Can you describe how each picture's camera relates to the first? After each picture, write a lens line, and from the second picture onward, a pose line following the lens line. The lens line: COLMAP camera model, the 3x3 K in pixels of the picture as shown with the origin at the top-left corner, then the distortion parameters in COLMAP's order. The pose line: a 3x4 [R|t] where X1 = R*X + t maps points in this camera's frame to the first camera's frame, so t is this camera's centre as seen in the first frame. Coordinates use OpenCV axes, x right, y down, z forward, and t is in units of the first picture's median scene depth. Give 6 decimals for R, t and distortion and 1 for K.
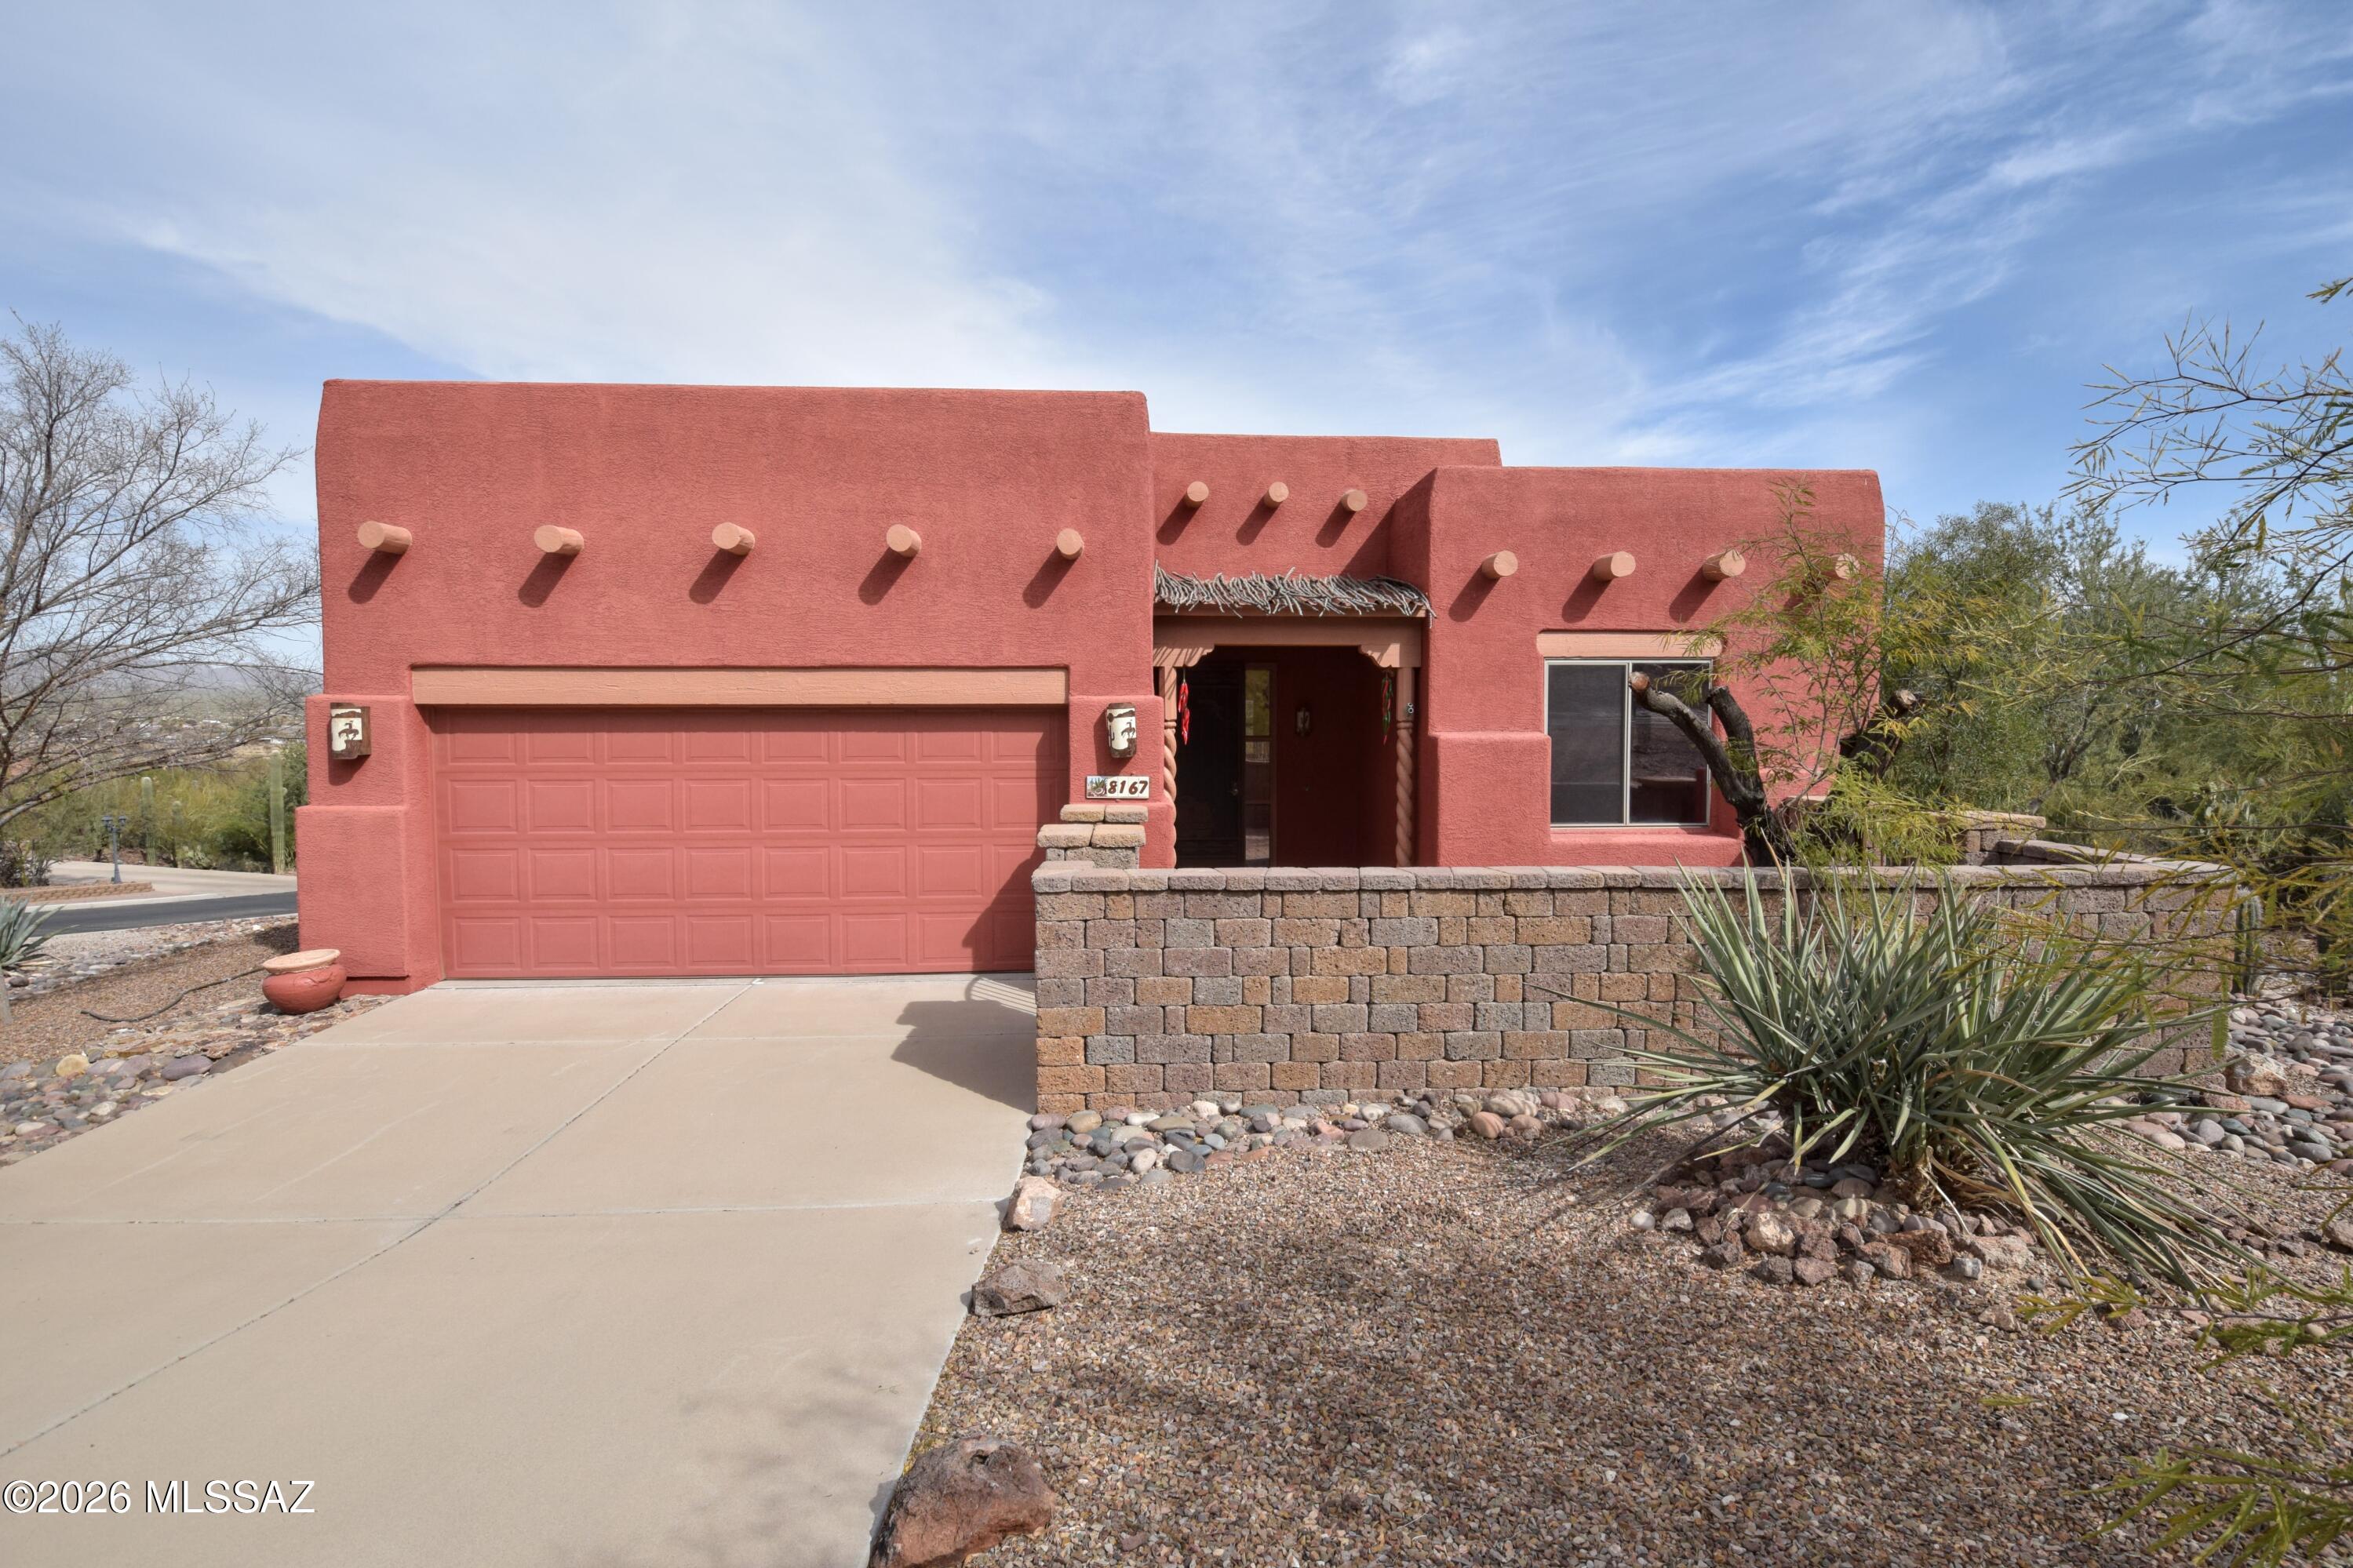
lens RADIAL K [[1079.9, 0, 1194.5], [0, 1079.9, 770.3], [0, 0, 1]] dist [0.021575, -0.028915]
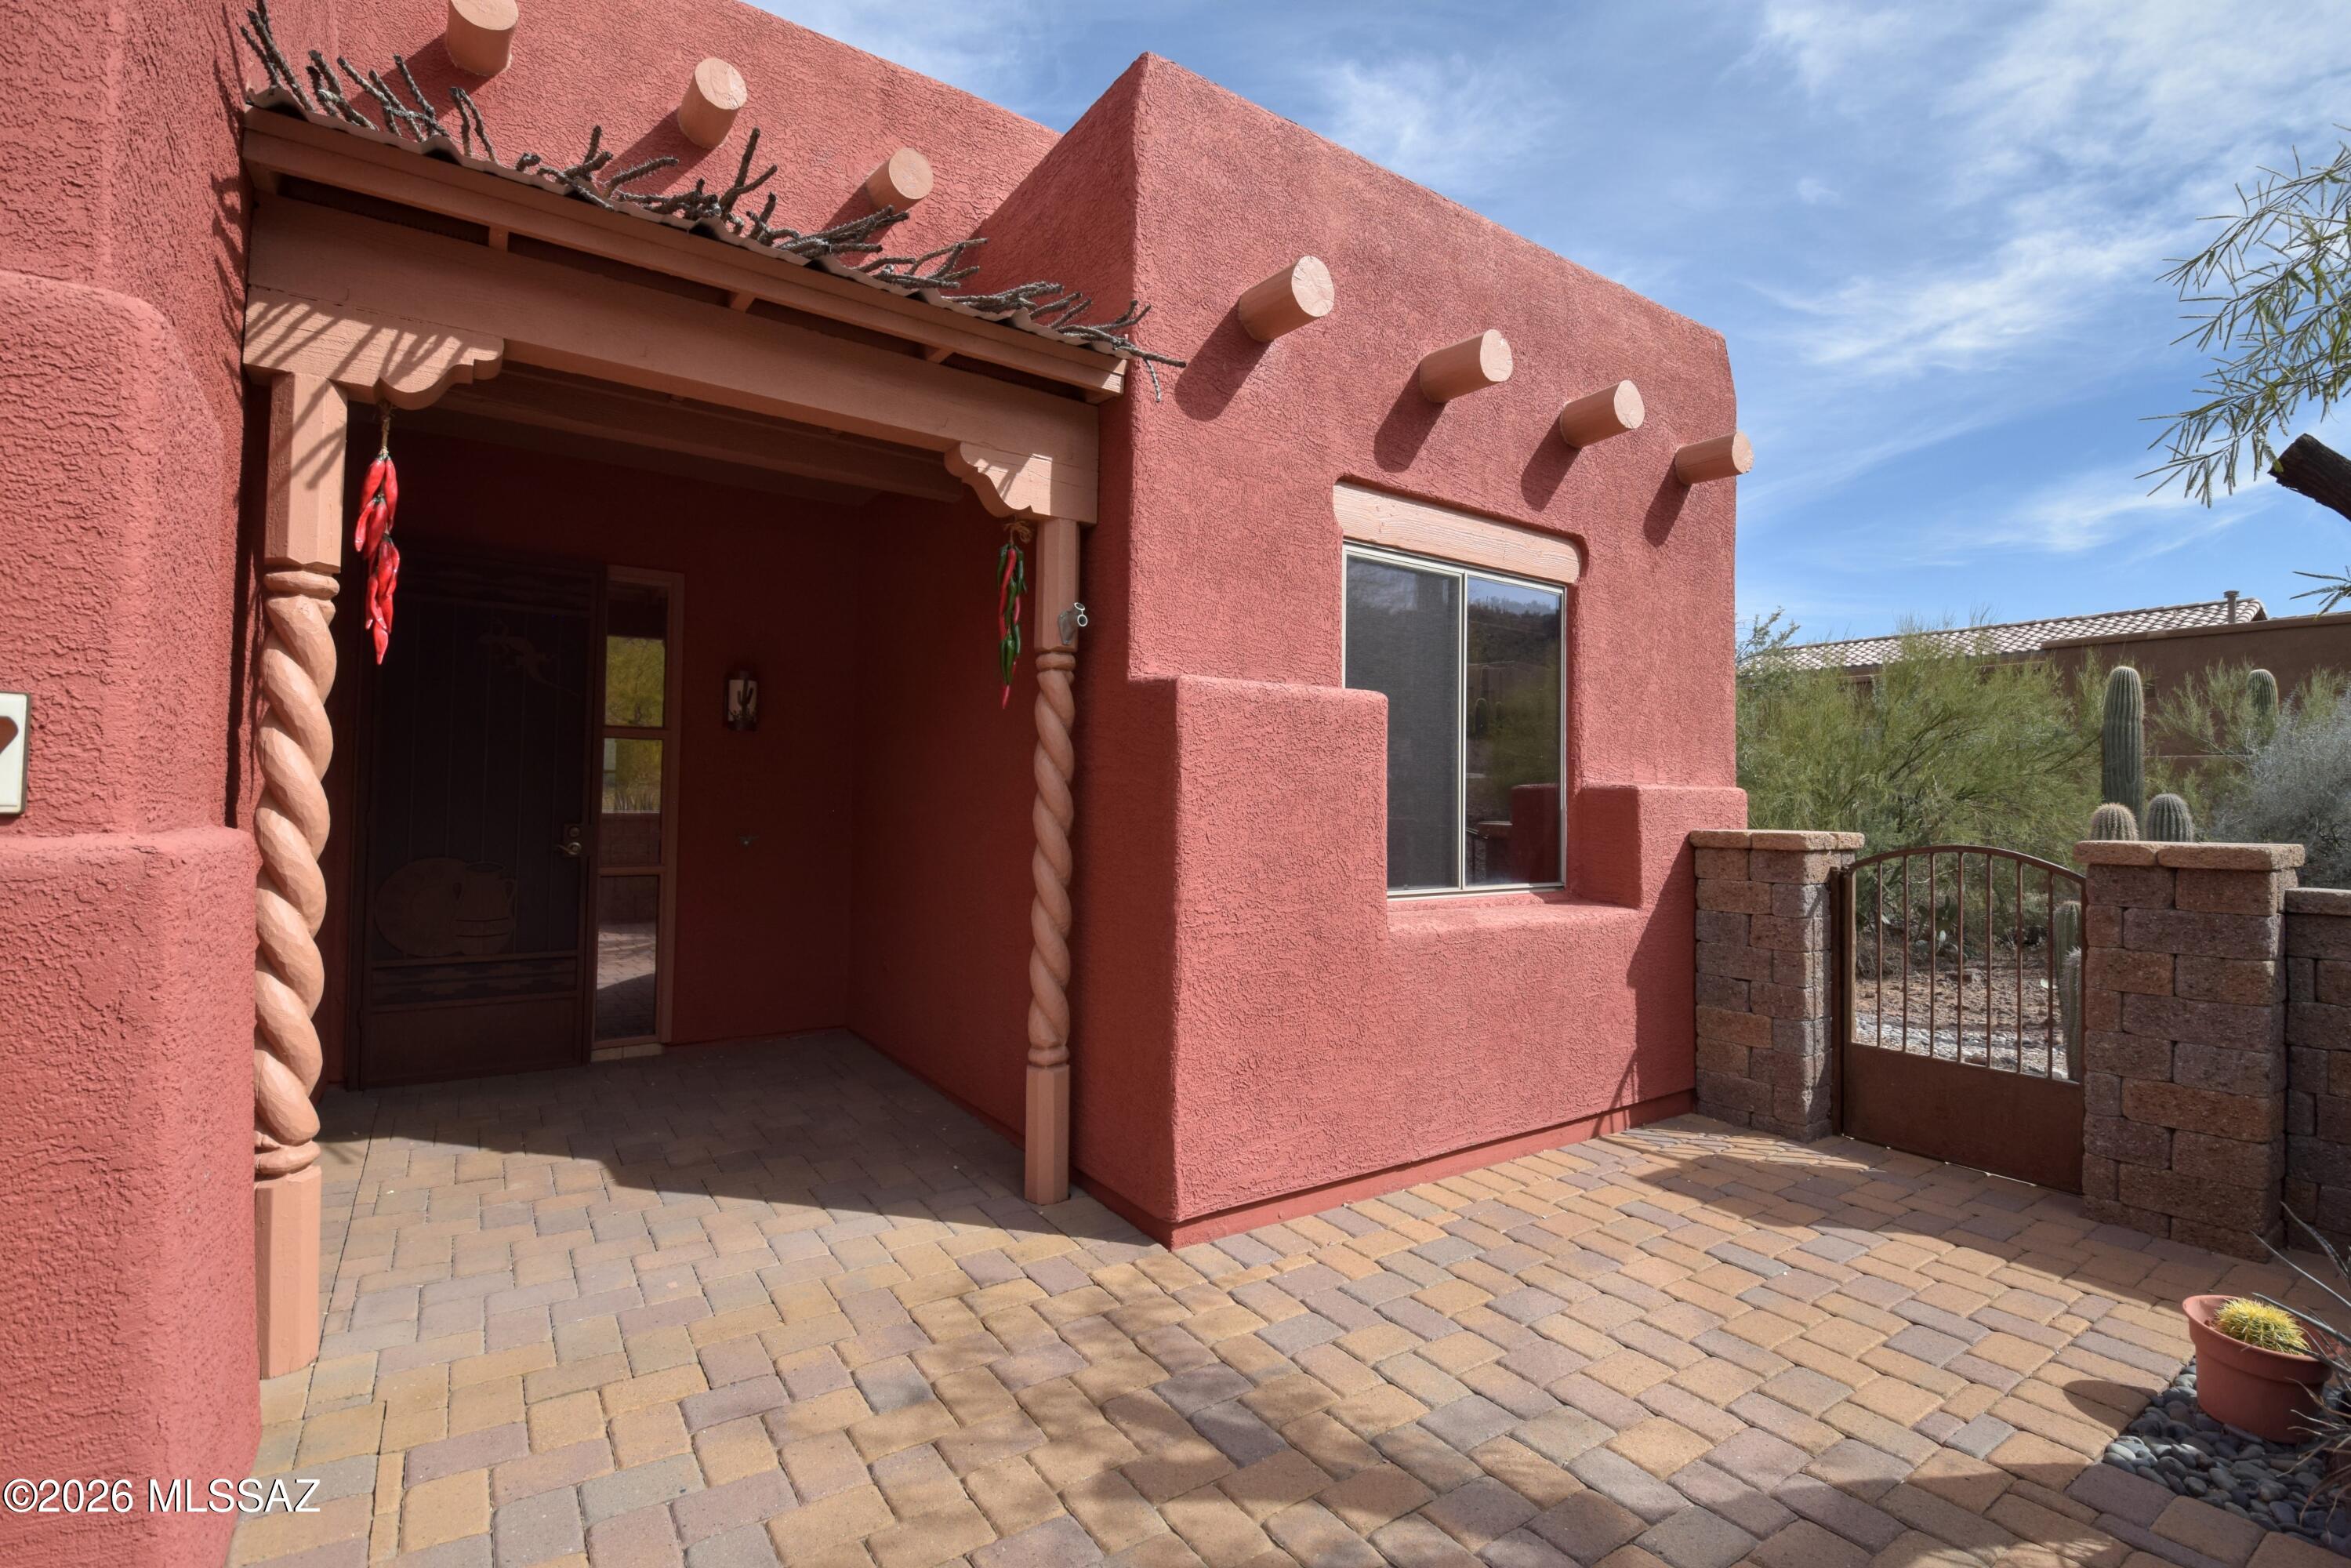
lens RADIAL K [[1048.5, 0, 1197.9], [0, 1048.5, 771.8], [0, 0, 1]] dist [0.020285, -0.026980]
pose [[0.845314, 0.030259, 0.533412, 0.029647], [0.007512, 0.997623, -0.068498, 0.028383], [-0.534216, 0.061909, 0.843078, 0.650508]]
